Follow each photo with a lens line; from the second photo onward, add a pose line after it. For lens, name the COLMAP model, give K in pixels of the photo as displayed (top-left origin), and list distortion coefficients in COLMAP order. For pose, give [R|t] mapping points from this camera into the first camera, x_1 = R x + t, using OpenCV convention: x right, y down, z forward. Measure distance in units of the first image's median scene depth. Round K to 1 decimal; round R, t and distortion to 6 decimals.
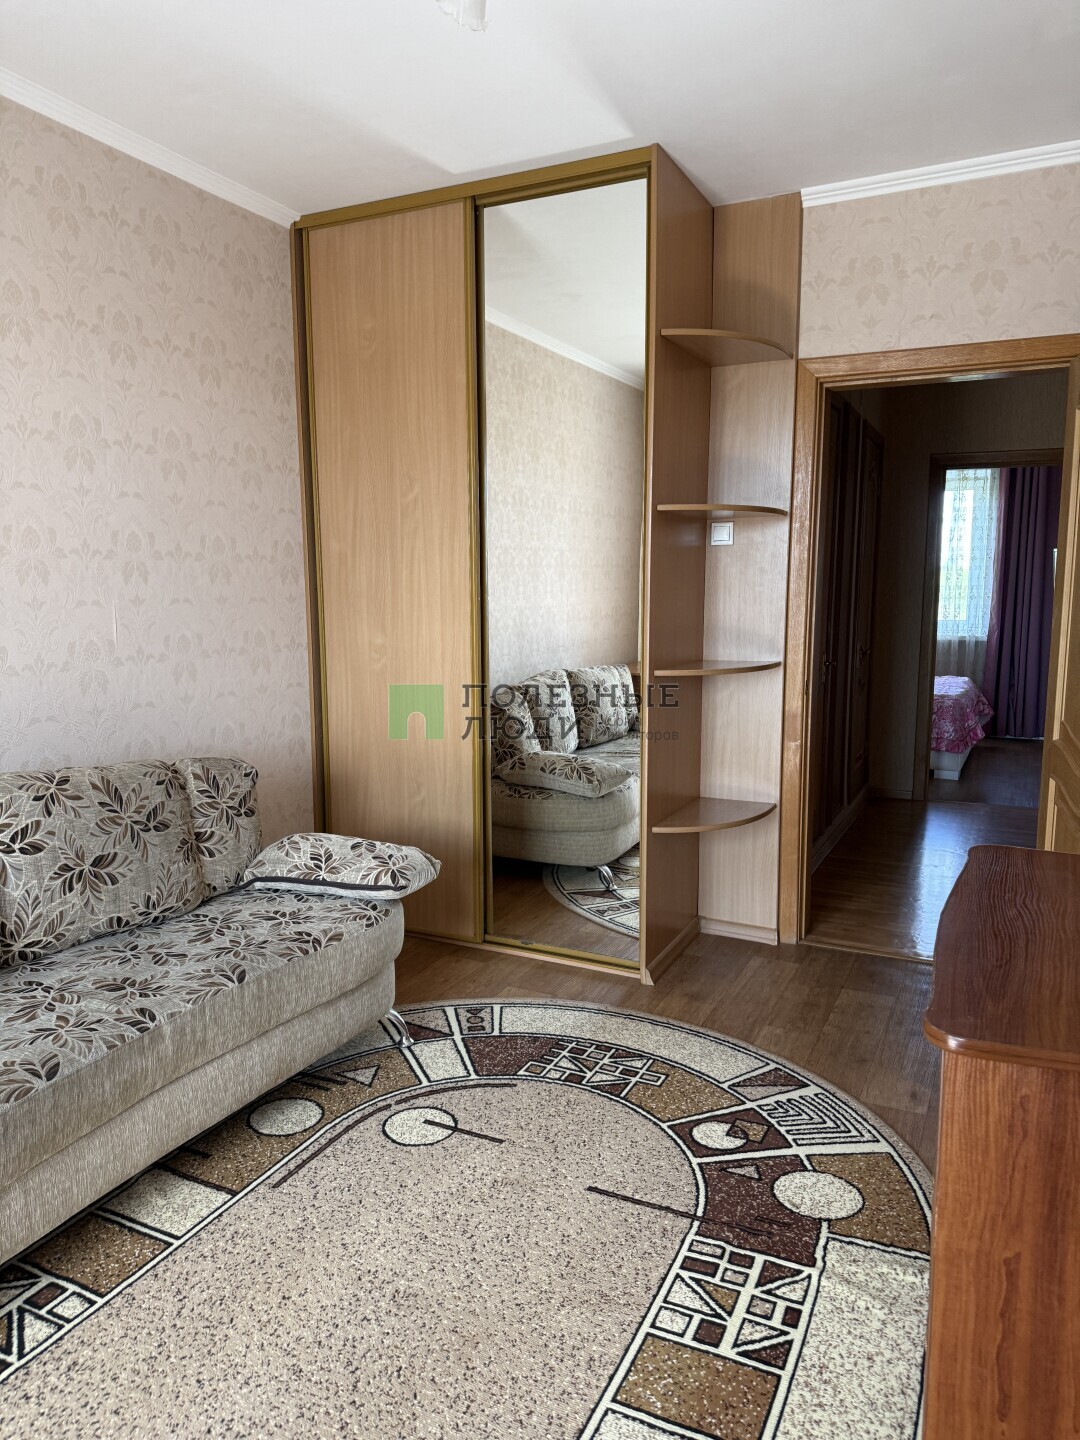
lens RADIAL K [[1013.5, 0, 541.8], [0, 1013.5, 720.9], [0, 0, 1]] dist [0.040523, -0.055008]
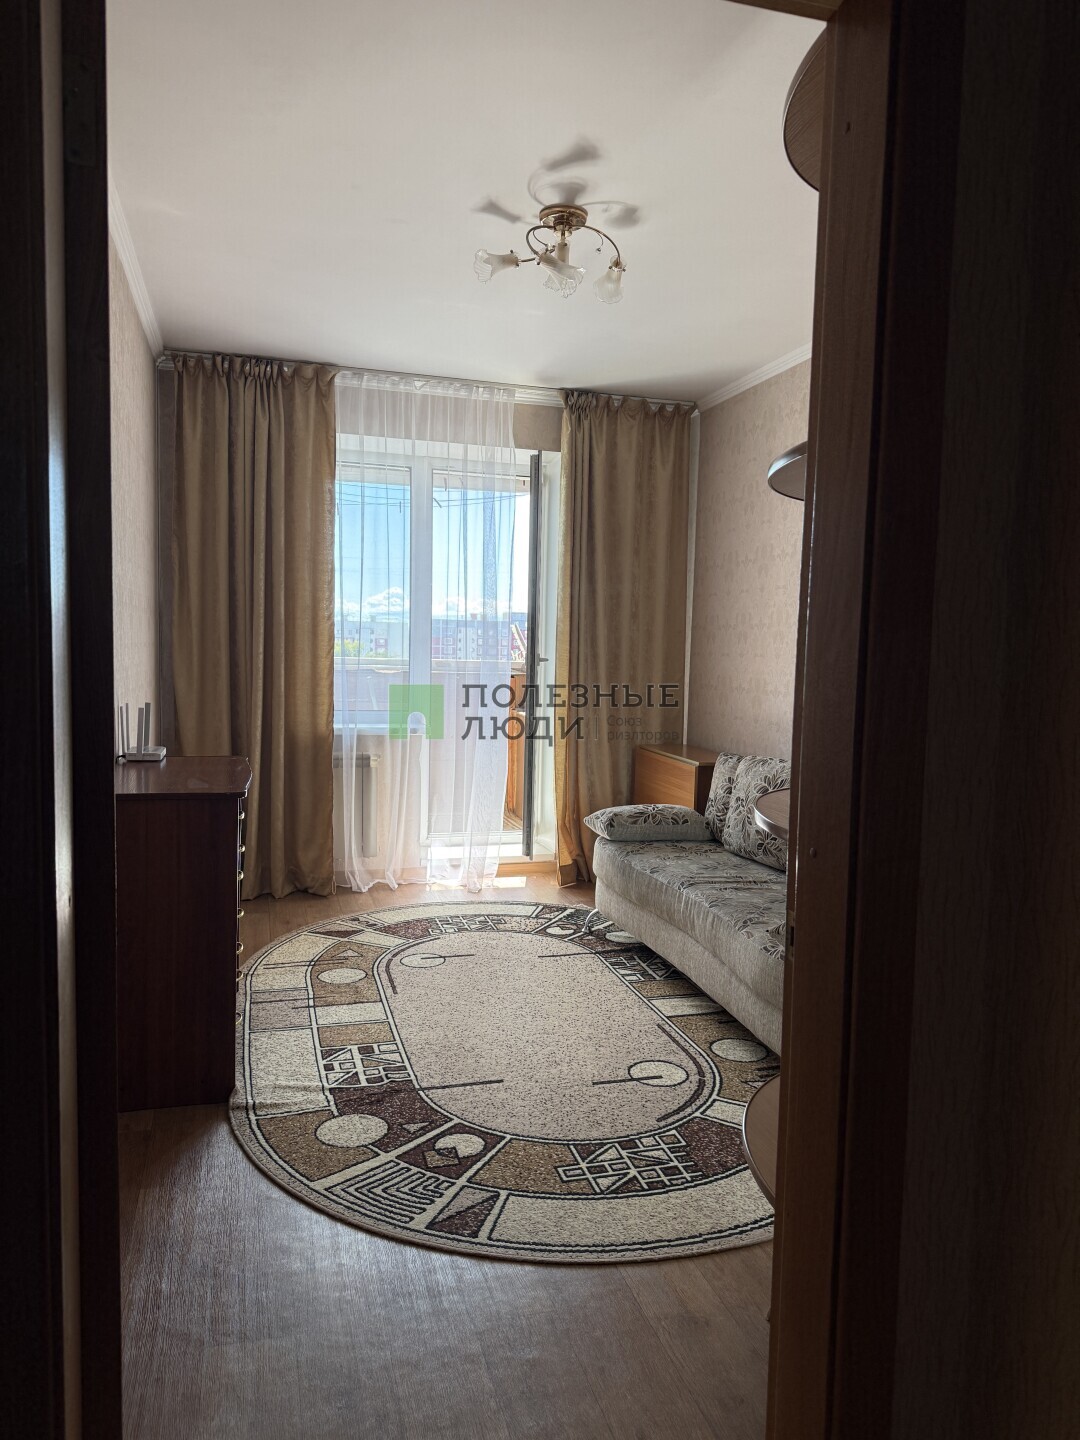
lens RADIAL K [[1013.5, 0, 539.8], [0, 1013.5, 720.9], [0, 0, 1]] dist [0.040523, -0.055008]
pose [[-0.743628, 0.034307, -0.667713, 0.847855], [-0.119548, 0.975766, 0.183274, -0.244303], [0.657819, 0.216111, -0.721505, 1.811091]]
